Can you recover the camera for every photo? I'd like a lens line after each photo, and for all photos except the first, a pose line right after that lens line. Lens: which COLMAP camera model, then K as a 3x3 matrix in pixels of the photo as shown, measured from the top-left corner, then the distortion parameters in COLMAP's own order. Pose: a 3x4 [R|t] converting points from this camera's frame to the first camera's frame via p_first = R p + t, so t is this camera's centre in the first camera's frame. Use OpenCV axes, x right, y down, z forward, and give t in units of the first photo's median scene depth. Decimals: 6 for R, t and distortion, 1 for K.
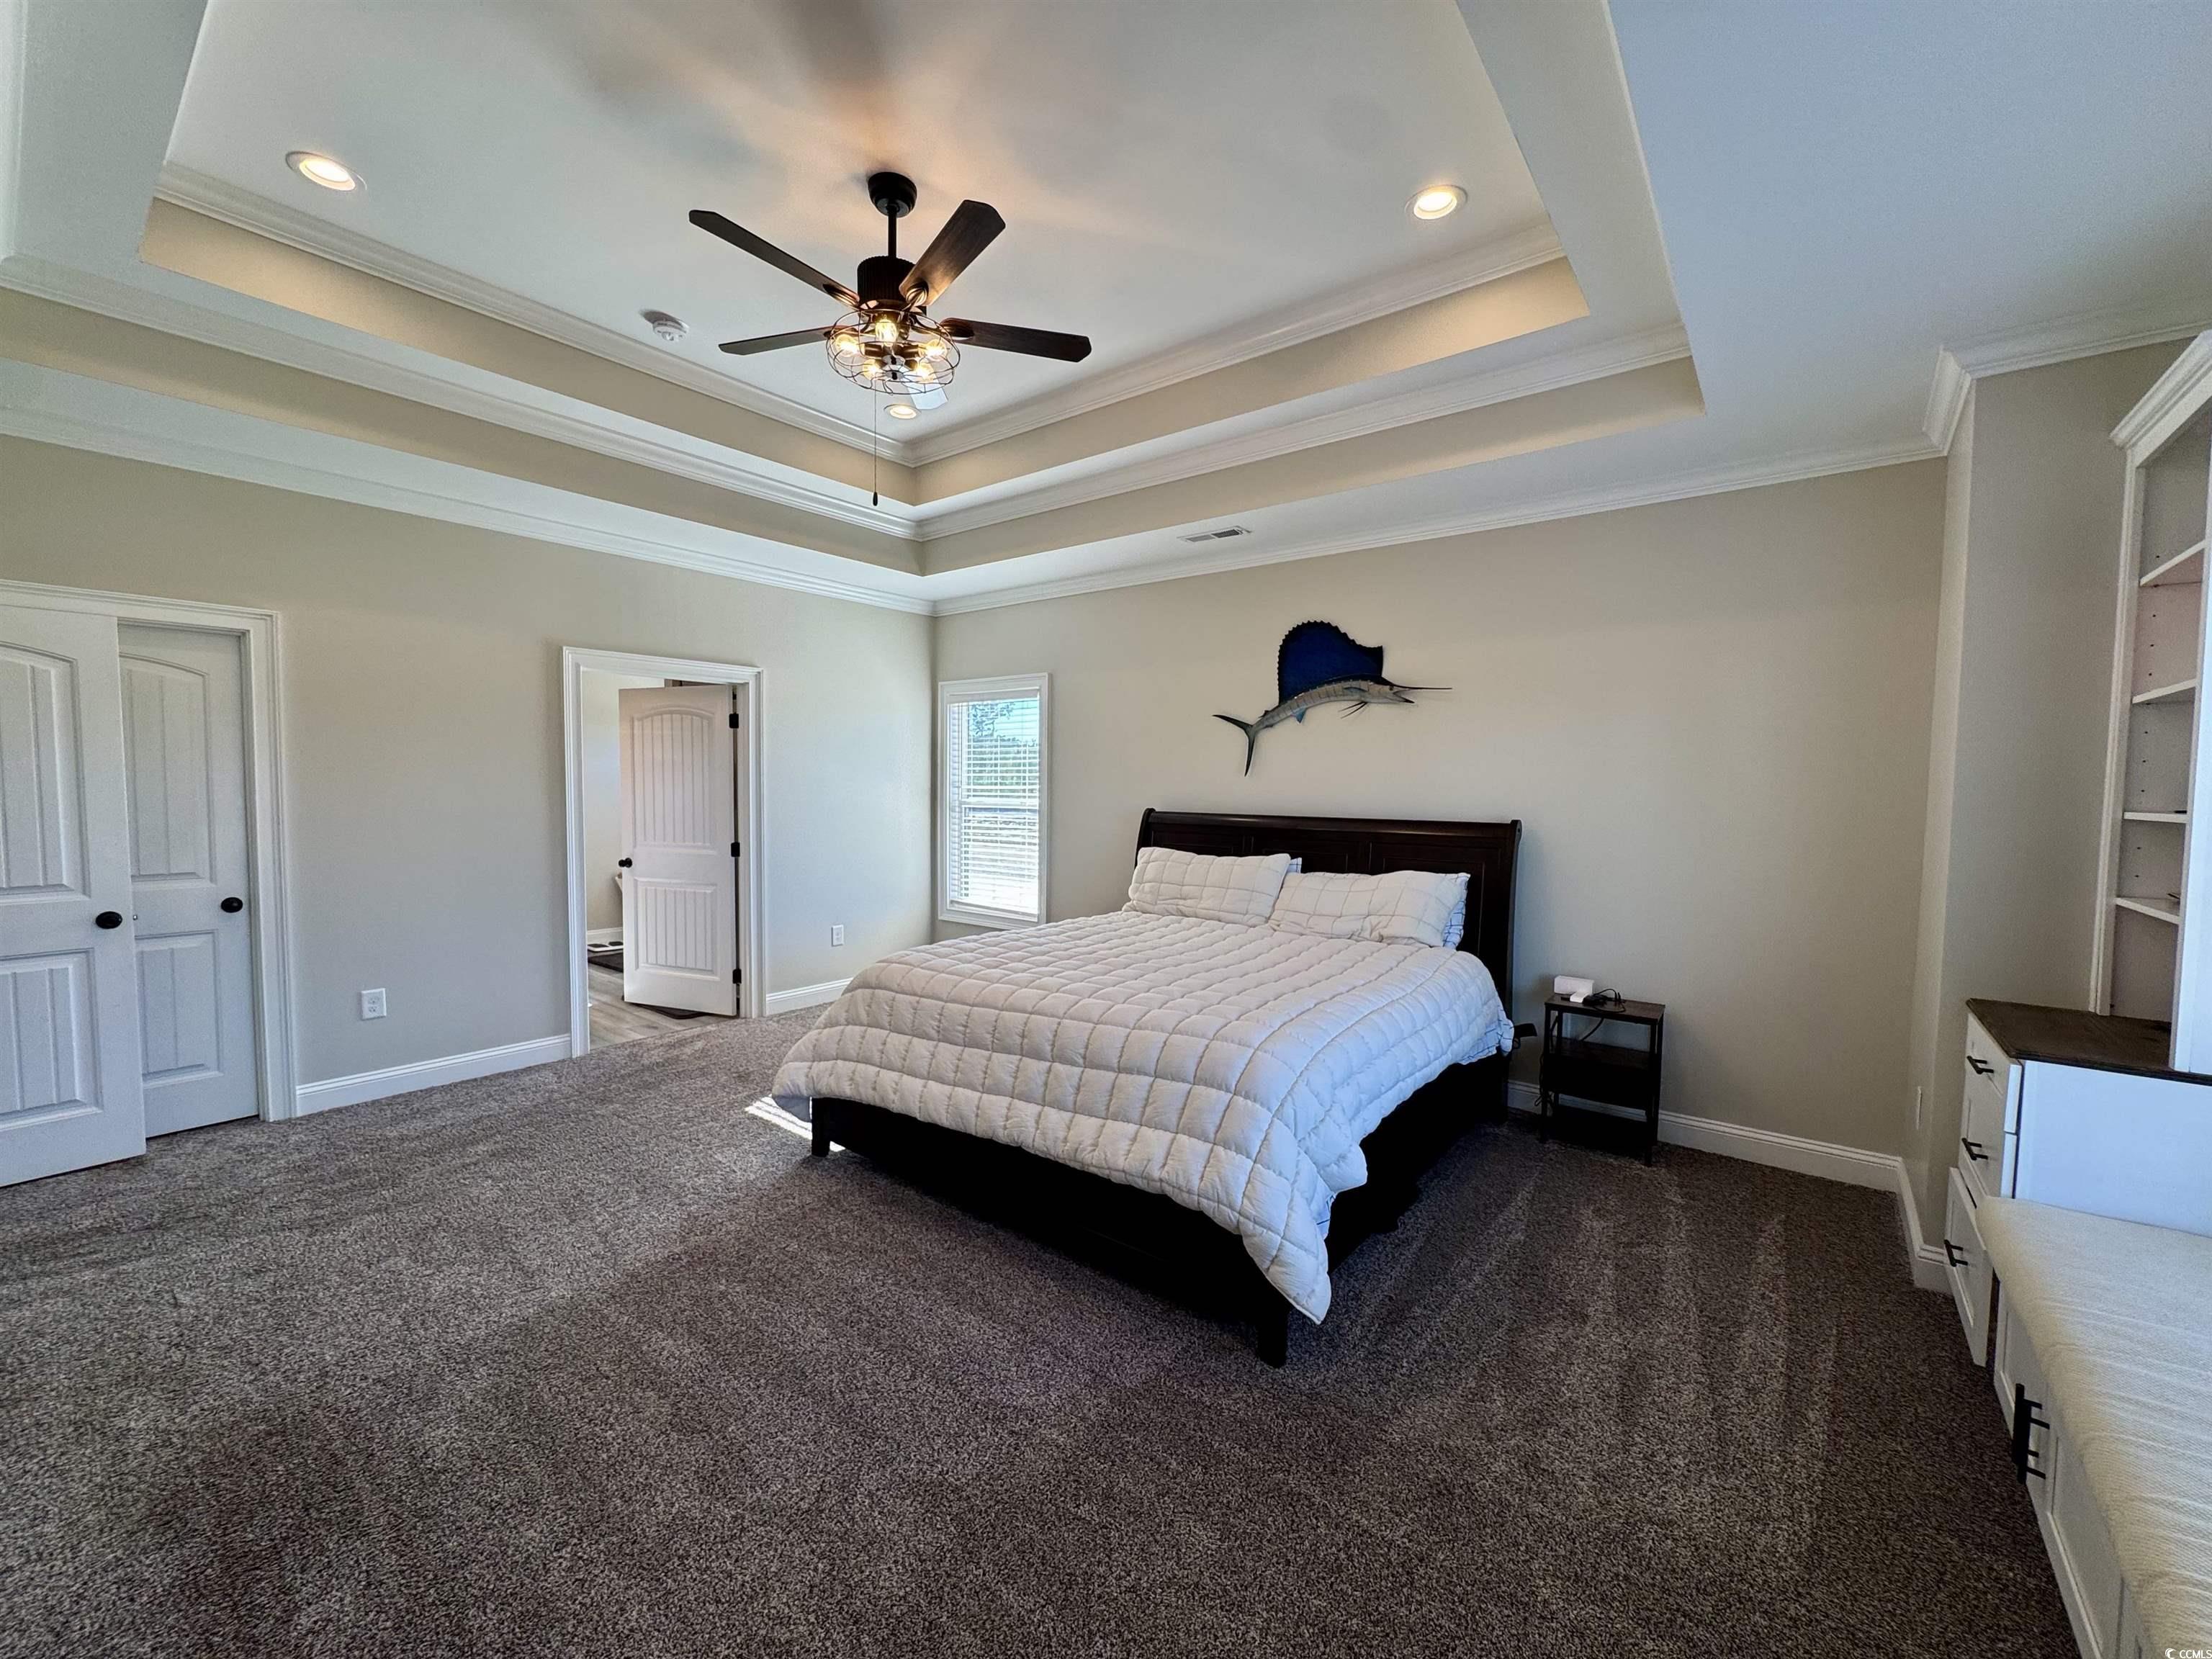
lens RADIAL K [[884.0, 0, 1100.0], [0, 884.0, 828.0], [0, 0, 1]] dist [-0.002830, 0.000452]
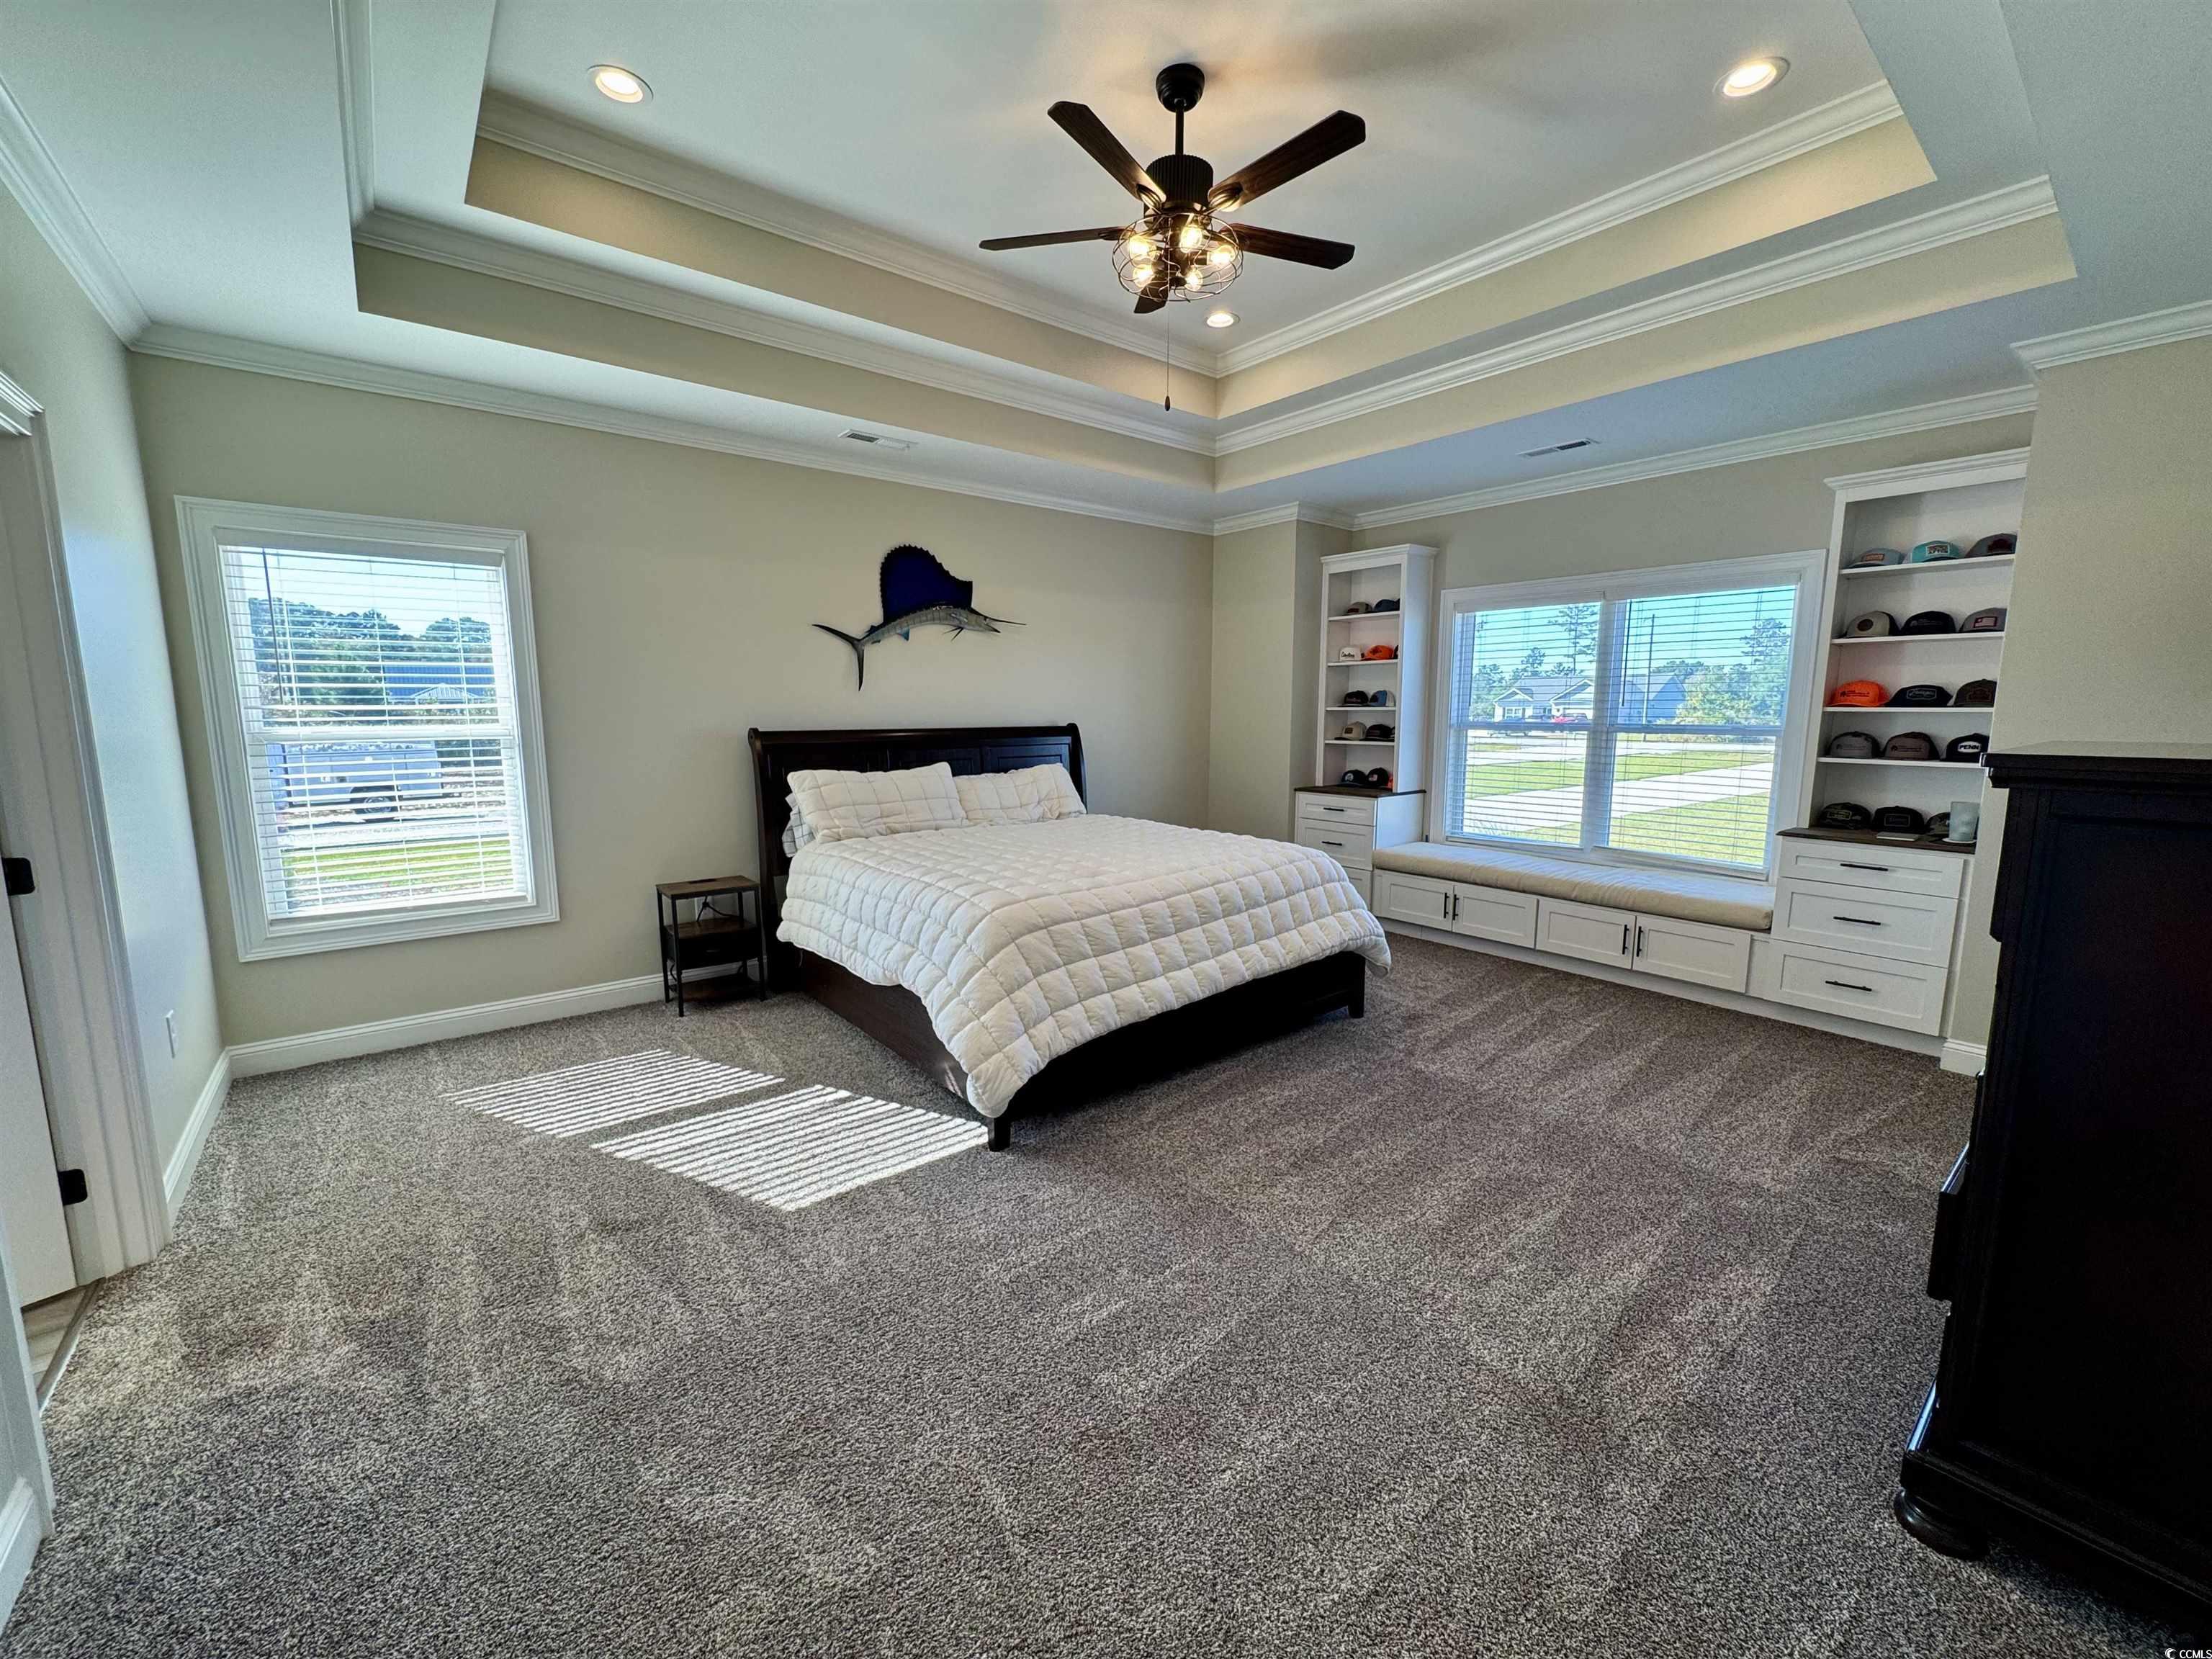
lens RADIAL K [[884.0, 0, 1102.3], [0, 884.0, 826.6], [0, 0, 1]] dist [-0.002830, 0.000452]
pose [[0.219165, -0.142441, 0.965234, -0.825999], [0.053830, 0.989545, 0.133806, -0.027823], [-0.974202, 0.022633, 0.224541, 0.558443]]
